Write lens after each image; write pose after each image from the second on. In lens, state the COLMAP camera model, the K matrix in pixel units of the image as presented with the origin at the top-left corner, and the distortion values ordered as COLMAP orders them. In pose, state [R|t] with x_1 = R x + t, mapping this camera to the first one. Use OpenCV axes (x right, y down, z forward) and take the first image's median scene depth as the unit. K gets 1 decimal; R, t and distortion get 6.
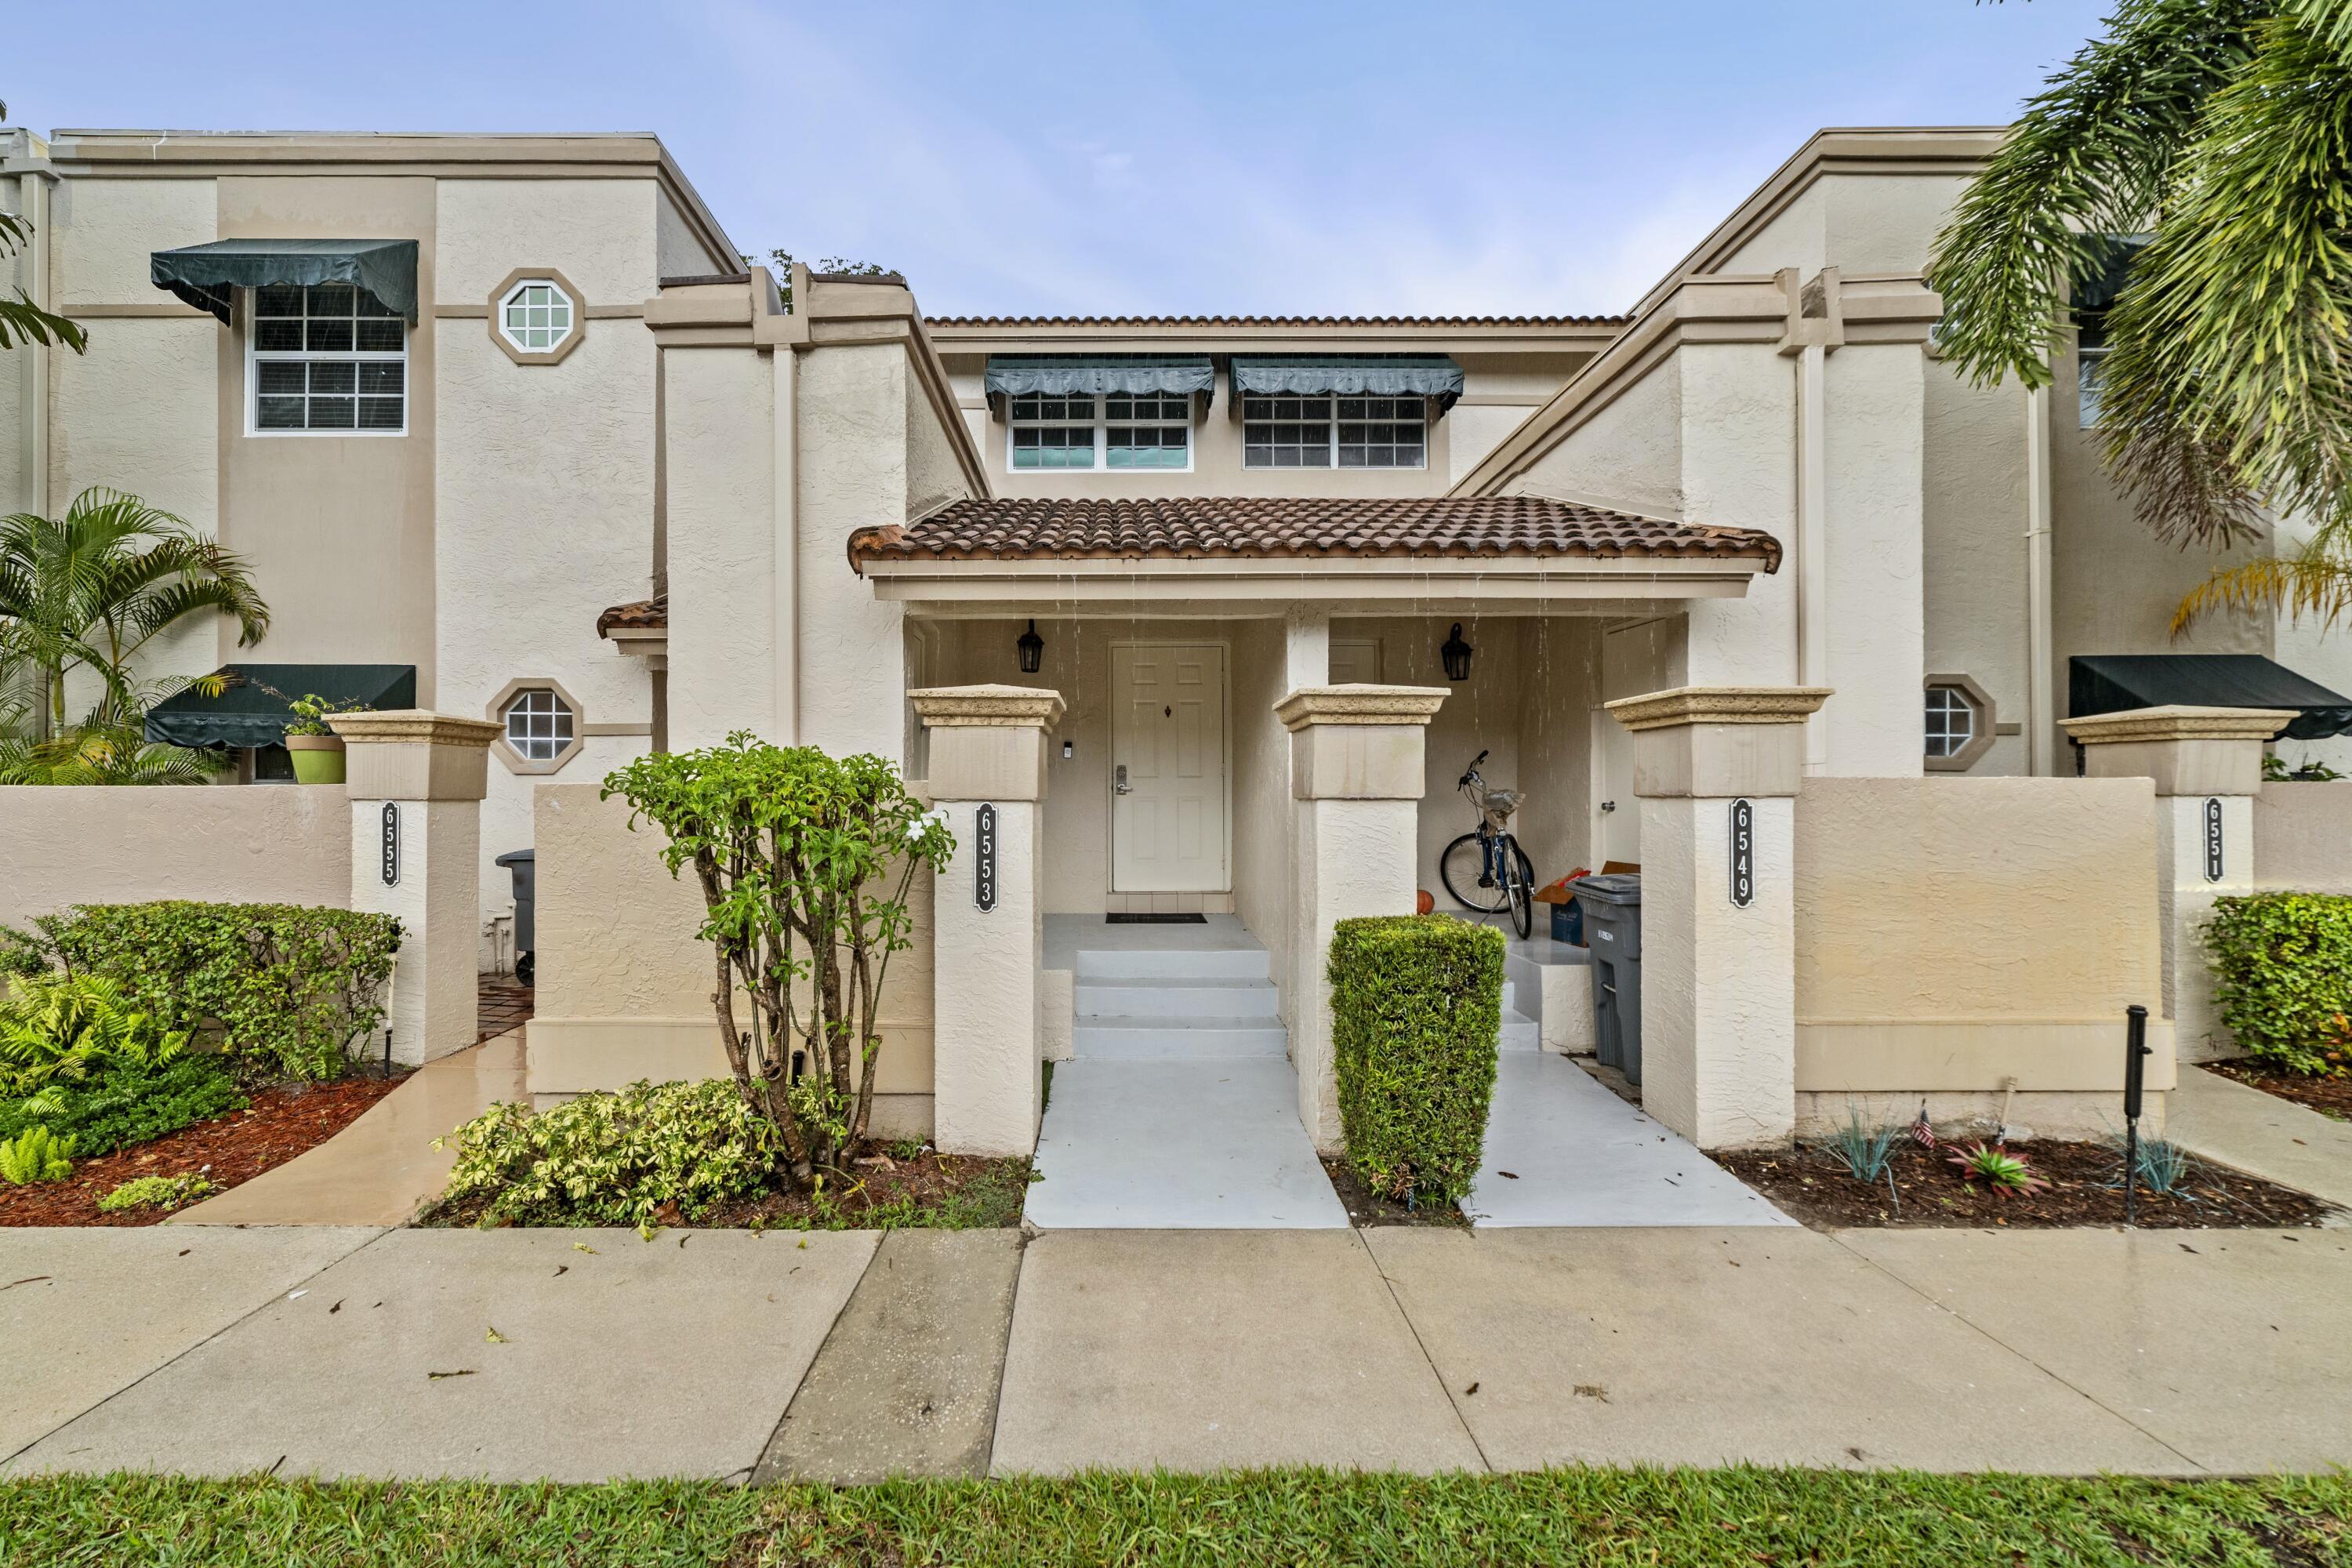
lens RADIAL K [[930.9, 0, 1164.7], [0, 930.9, 794.1], [0, 0, 1]] dist [-0.003875, -0.000027]
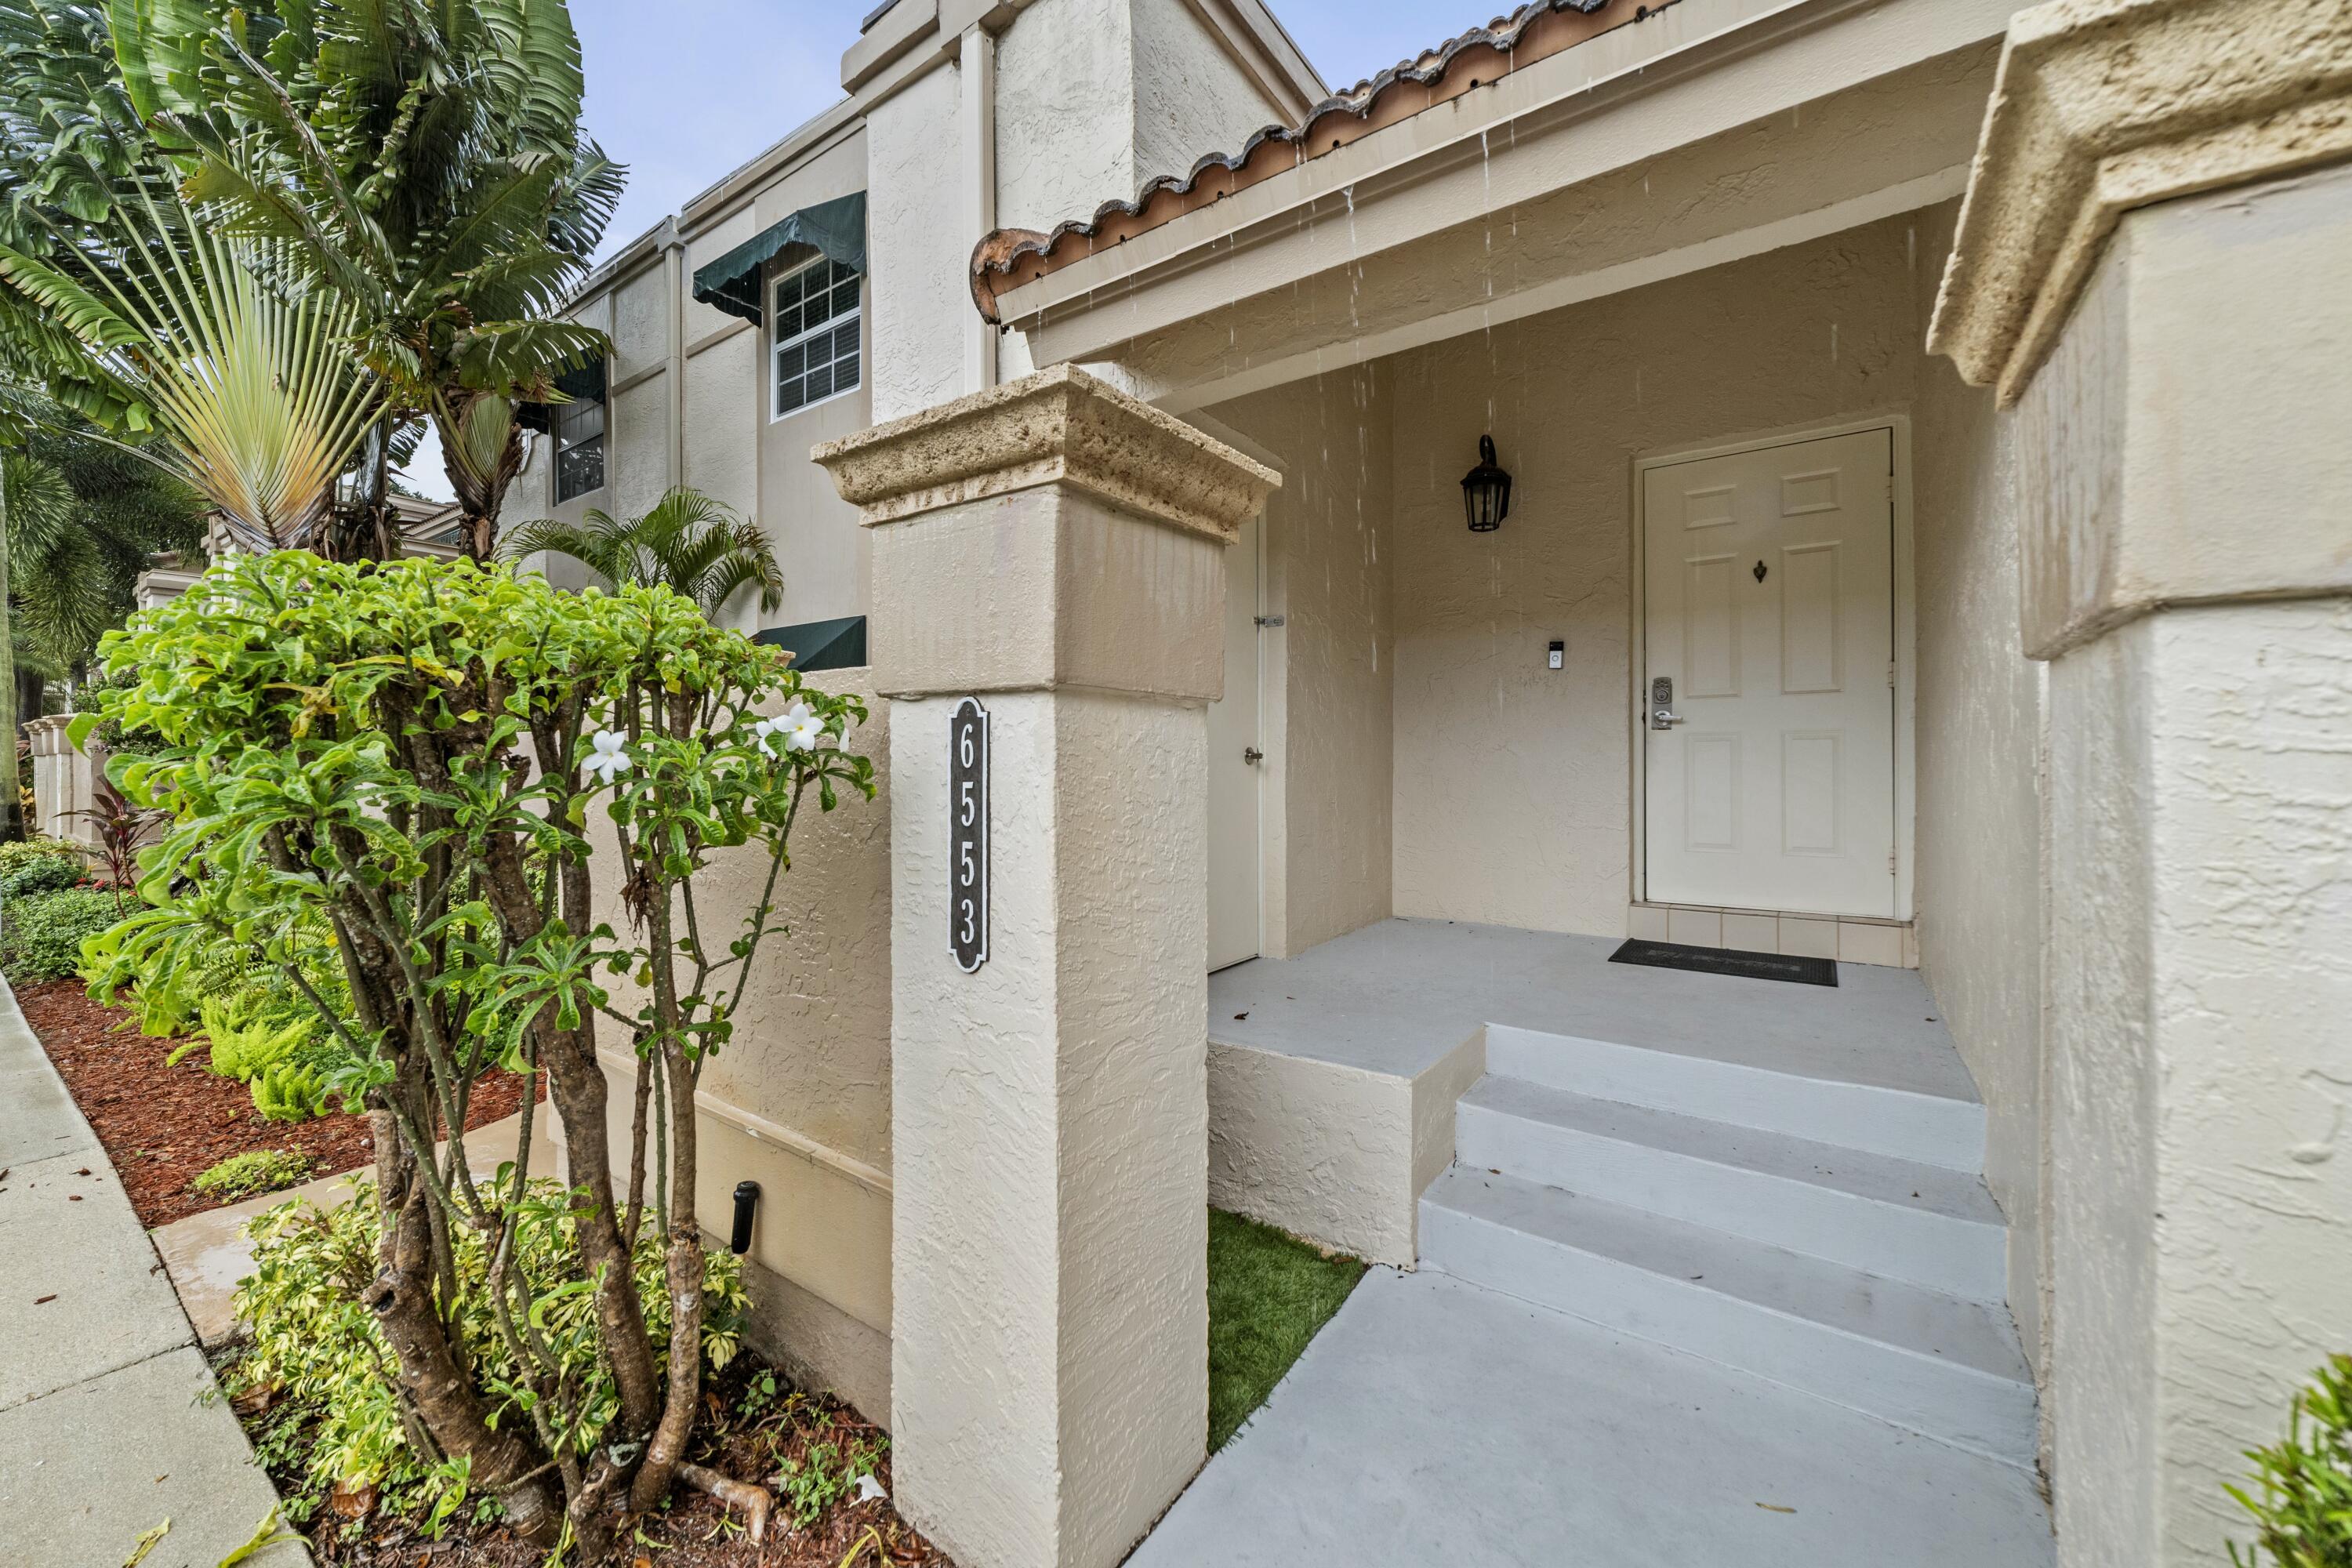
lens RADIAL K [[930.9, 0, 1170.0], [0, 930.9, 765.6], [0, 0, 1]] dist [-0.003875, -0.000027]
pose [[0.789774, -0.000288, -0.613398, 0.071598], [0.003607, 0.999985, 0.004174, 0.021310], [0.613387, -0.005509, 0.789763, 0.429719]]
